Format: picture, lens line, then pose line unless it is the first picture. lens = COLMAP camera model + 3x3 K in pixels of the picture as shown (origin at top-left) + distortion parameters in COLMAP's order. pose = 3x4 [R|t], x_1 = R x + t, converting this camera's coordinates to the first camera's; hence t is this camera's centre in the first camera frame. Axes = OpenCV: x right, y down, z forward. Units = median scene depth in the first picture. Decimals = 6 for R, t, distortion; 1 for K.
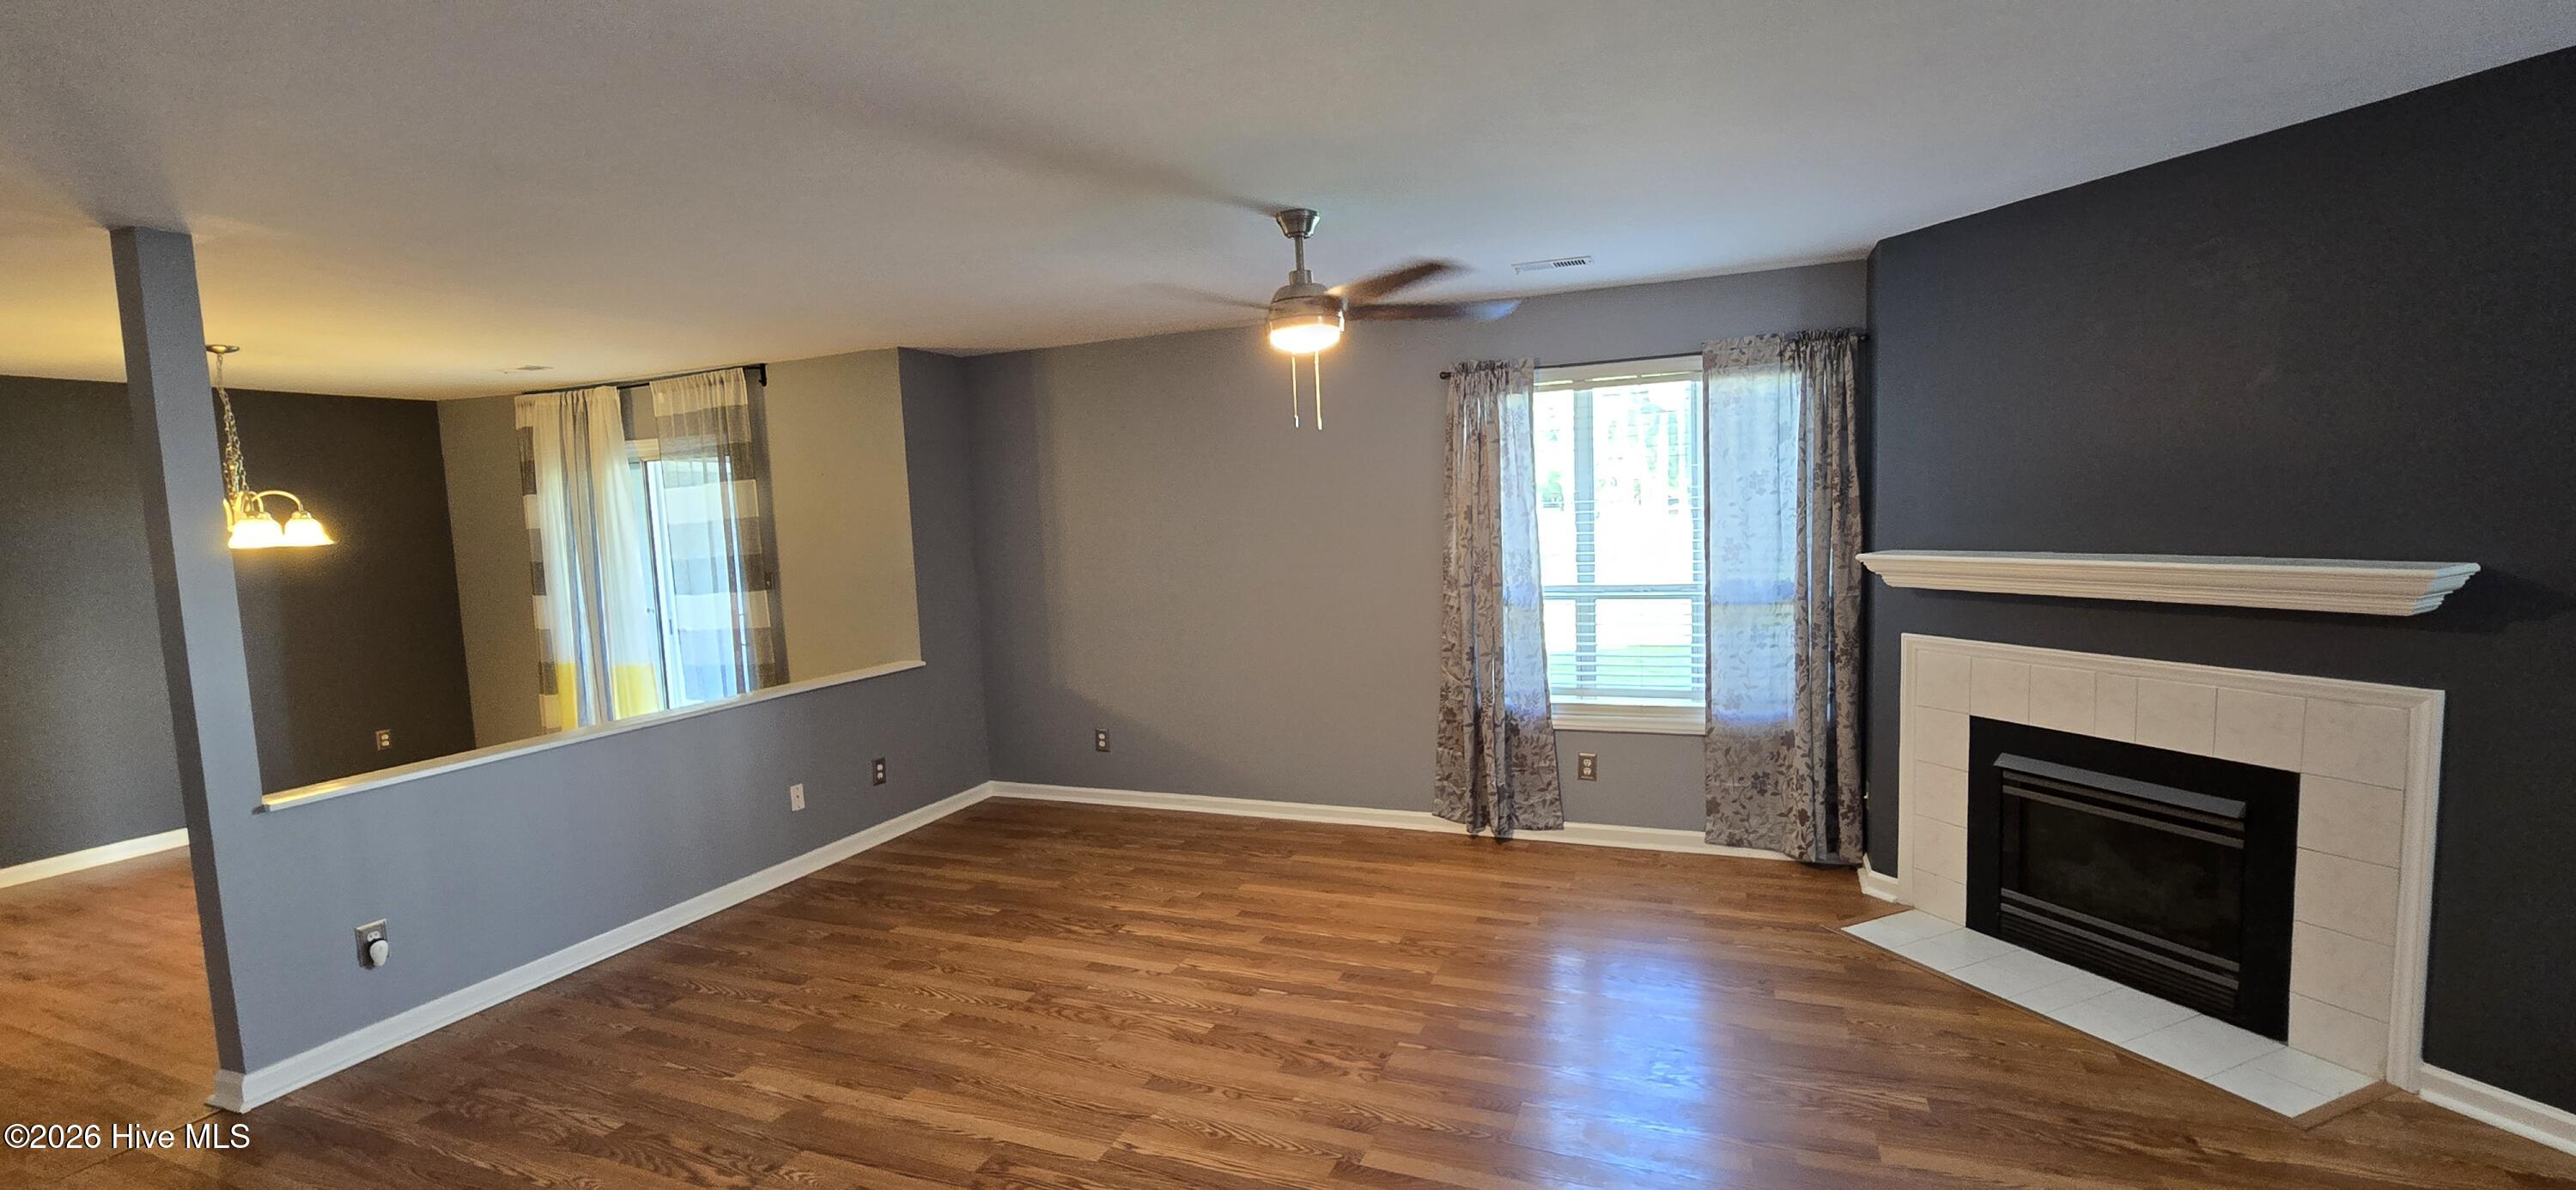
lens RADIAL K [[1056.6, 0, 1289.7], [0, 1056.6, 597.0], [0, 0, 1]] dist [0.000752, -0.000006]
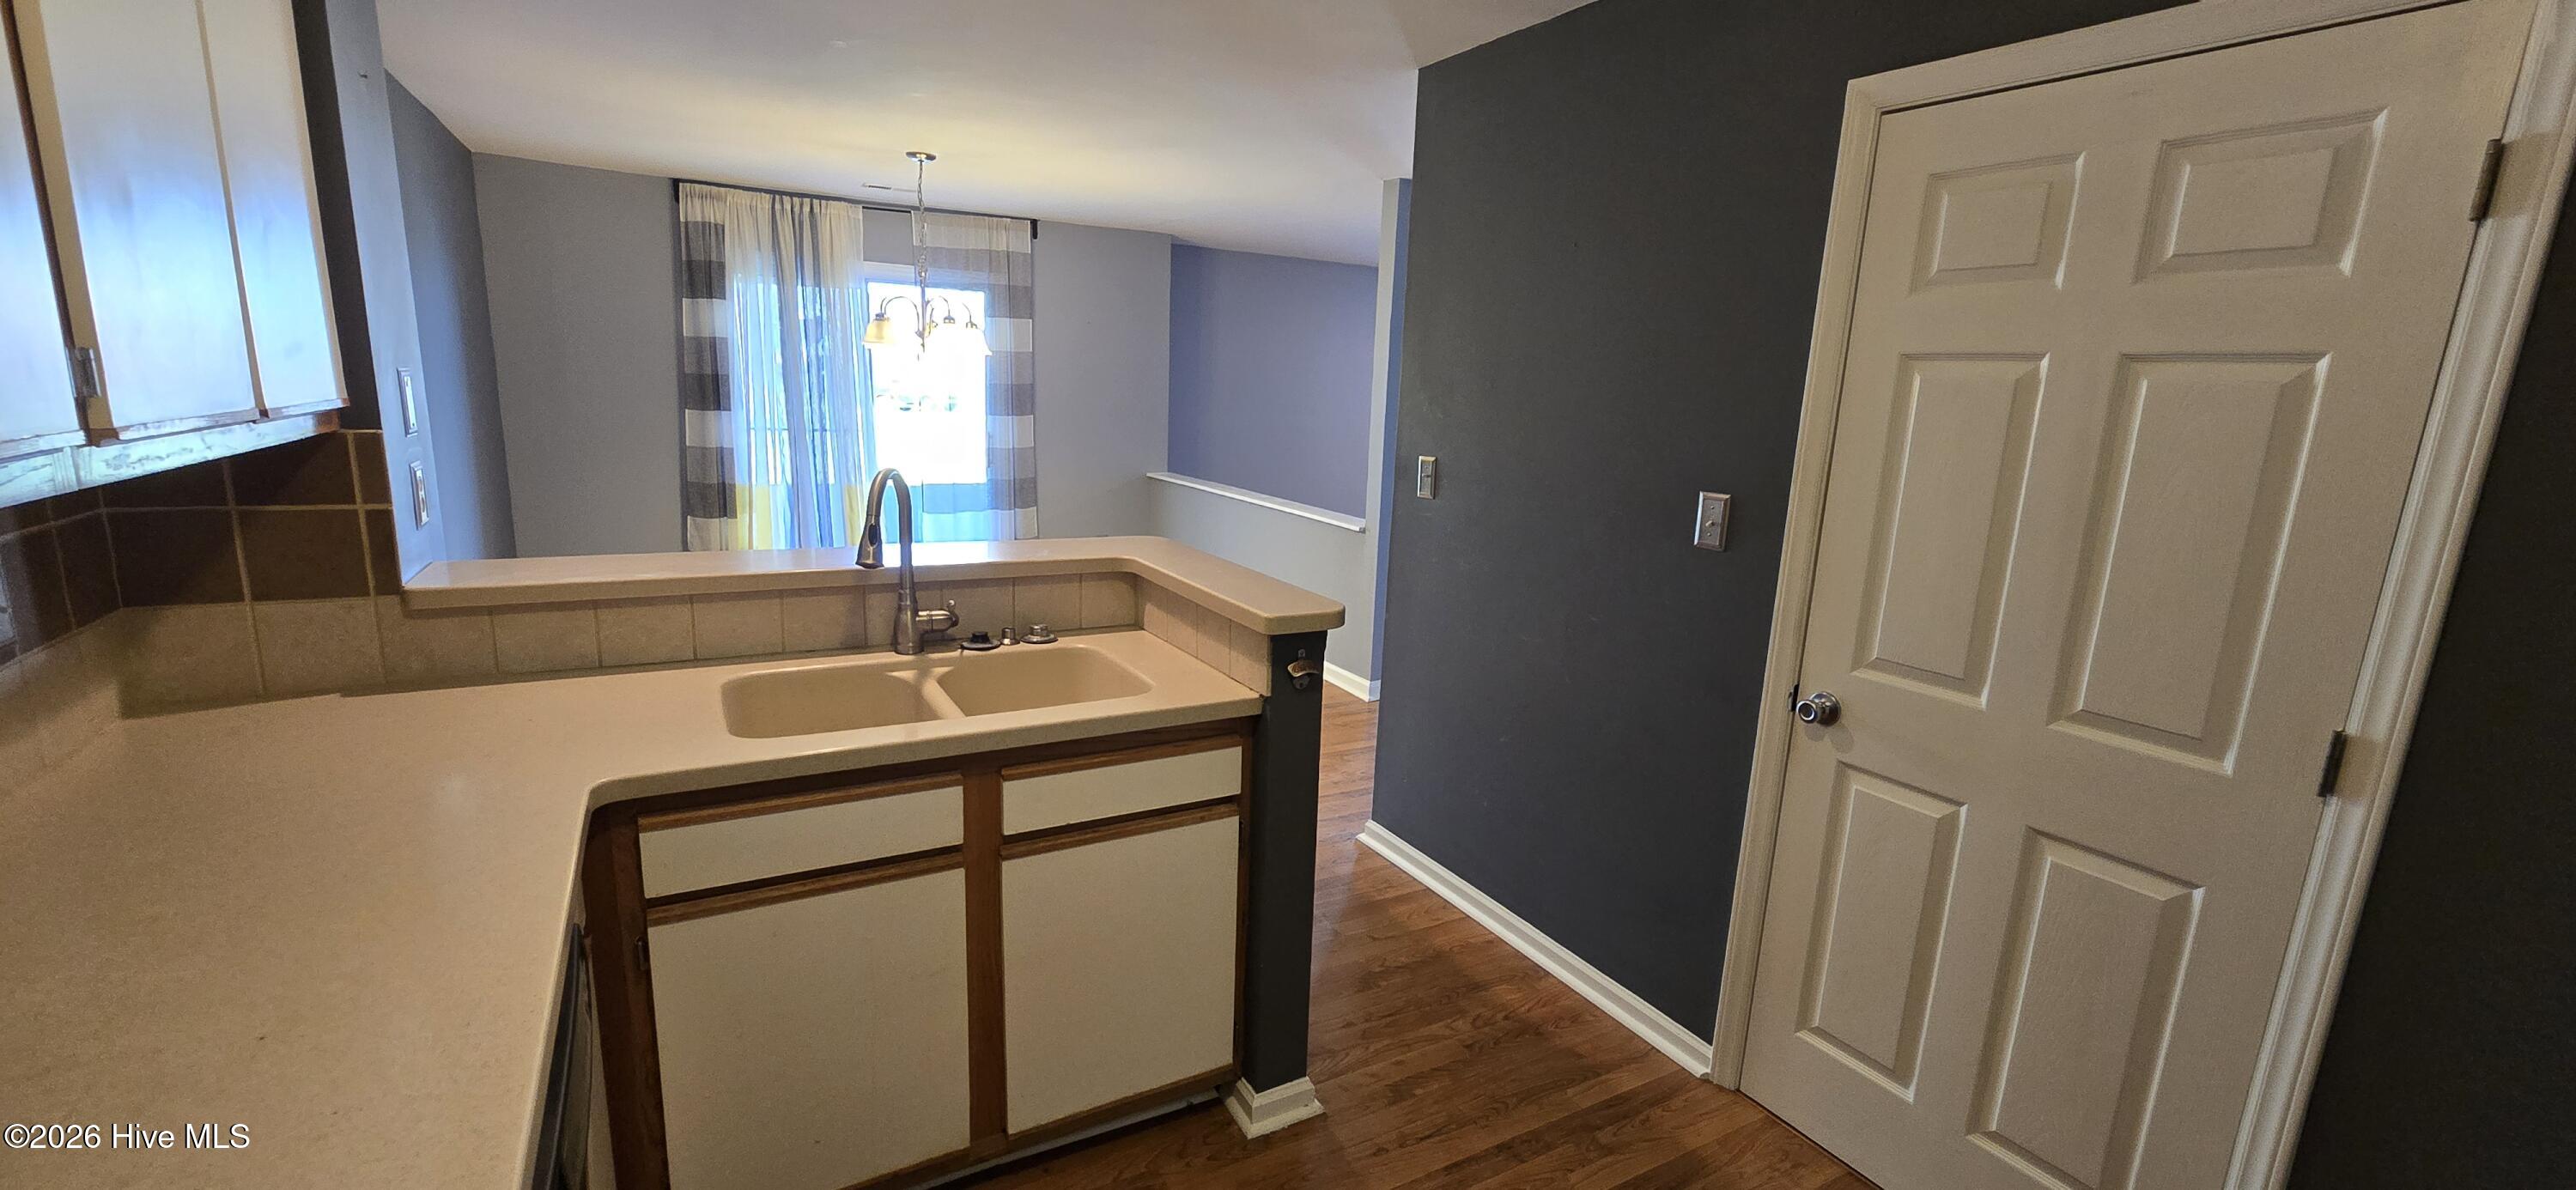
lens RADIAL K [[1056.6, 0, 1296.6], [0, 1056.6, 606.6], [0, 0, 1]] dist [0.000752, -0.000006]
pose [[0.640143, -0.083326, 0.763724, -1.505488], [-0.003244, 0.993799, 0.111147, 0.088154], [-0.768249, -0.073627, 0.635903, 0.011294]]
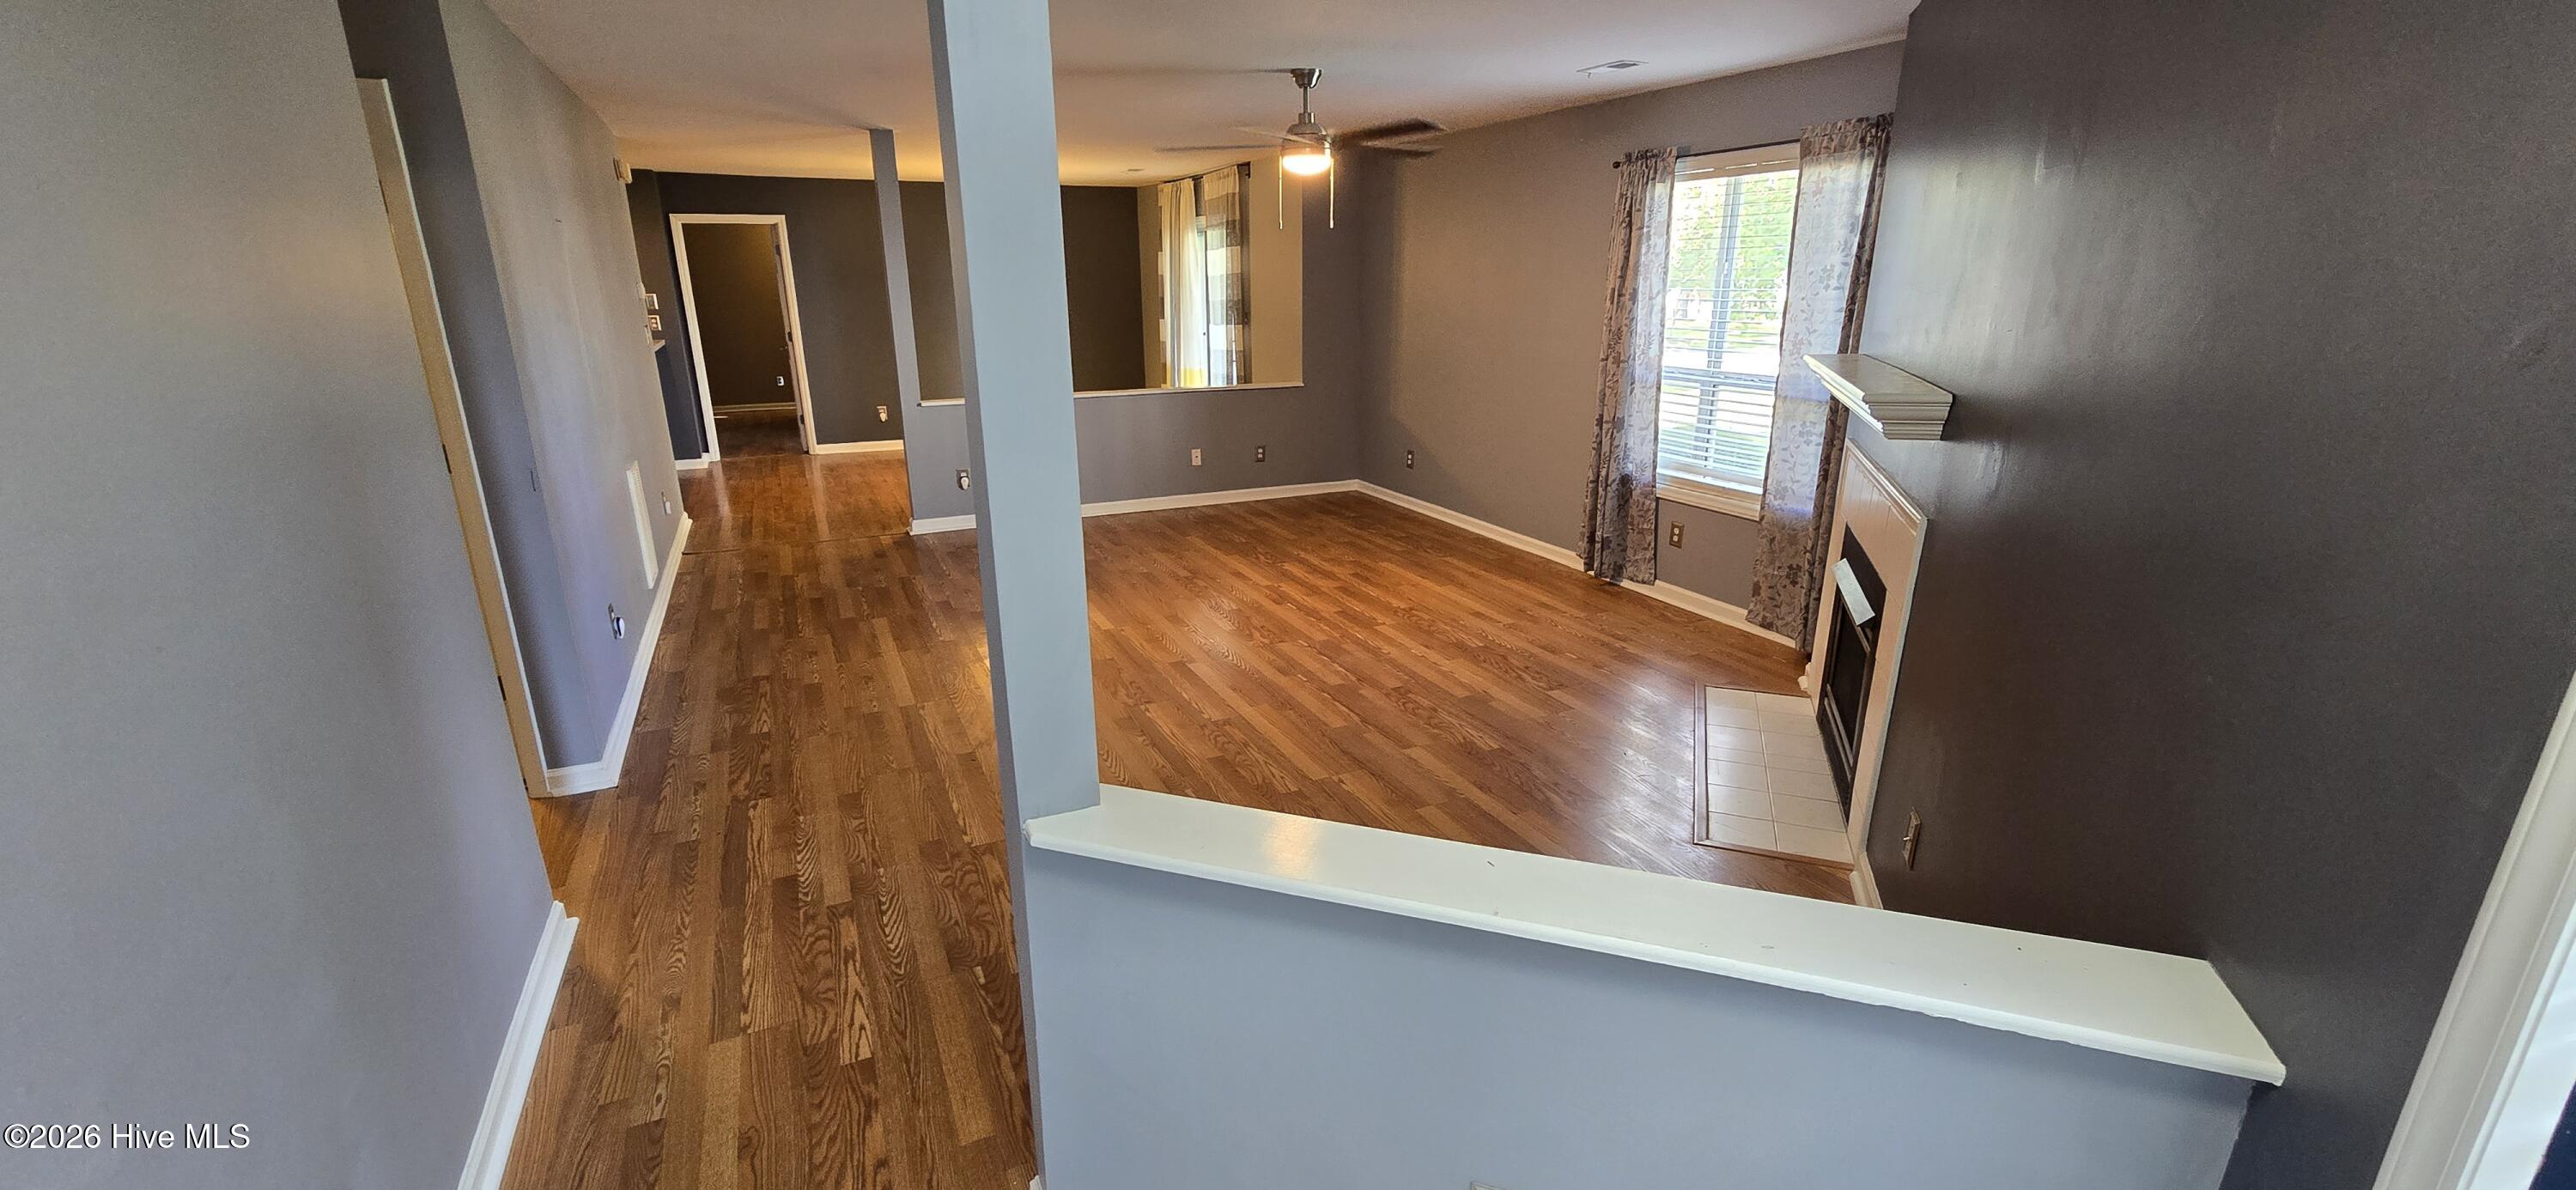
lens RADIAL K [[1056.6, 0, 1297.8], [0, 1056.6, 596.0], [0, 0, 1]] dist [0.000752, -0.000006]
pose [[0.739007, 0.231643, -0.632622, 0.723032], [-0.084624, 0.963509, 0.253947, -0.027765], [0.668362, -0.134134, 0.731642, -0.098153]]
